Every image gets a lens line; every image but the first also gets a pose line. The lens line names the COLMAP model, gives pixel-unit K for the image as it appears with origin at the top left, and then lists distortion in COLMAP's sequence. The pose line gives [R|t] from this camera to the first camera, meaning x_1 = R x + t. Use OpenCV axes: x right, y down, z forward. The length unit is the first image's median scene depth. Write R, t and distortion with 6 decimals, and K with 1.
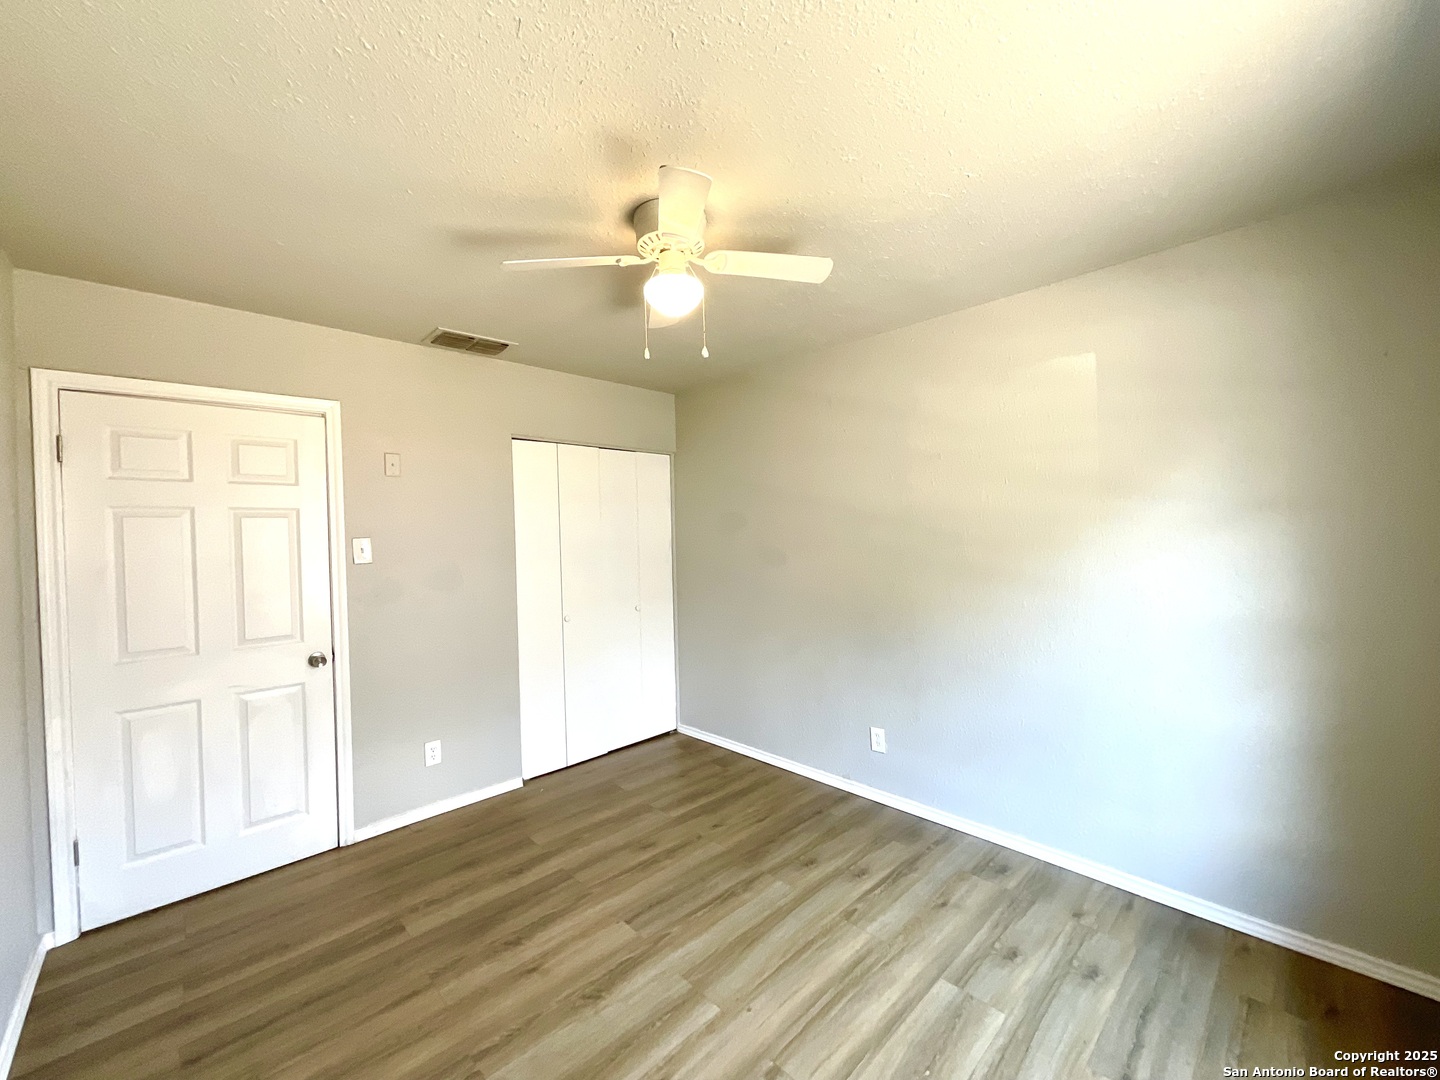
lens RADIAL K [[579.3, 0, 719.0], [0, 579.3, 542.7], [0, 0, 1]] dist [-0.012649, 0.006971]
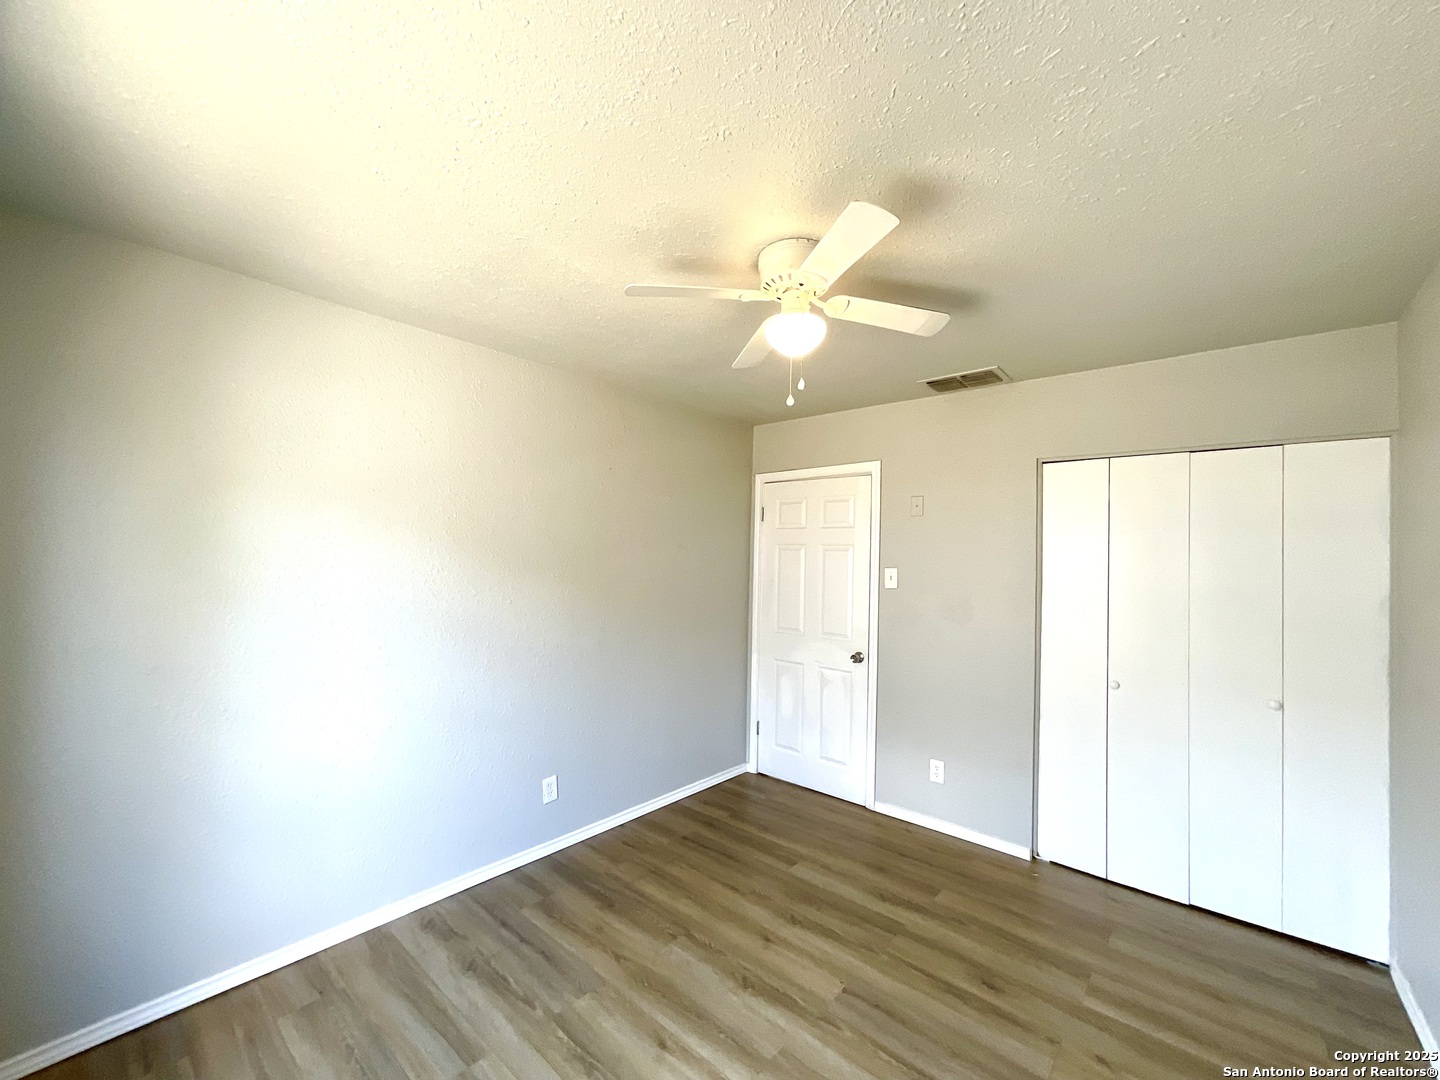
lens RADIAL K [[579.3, 0, 719.0], [0, 579.3, 542.7], [0, 0, 1]] dist [-0.012649, 0.006971]
pose [[0.083474, 0.002538, -0.996507, 0.683812], [-0.038711, 0.999250, -0.000697, -0.054804], [0.995758, 0.038634, 0.083510, 0.622583]]
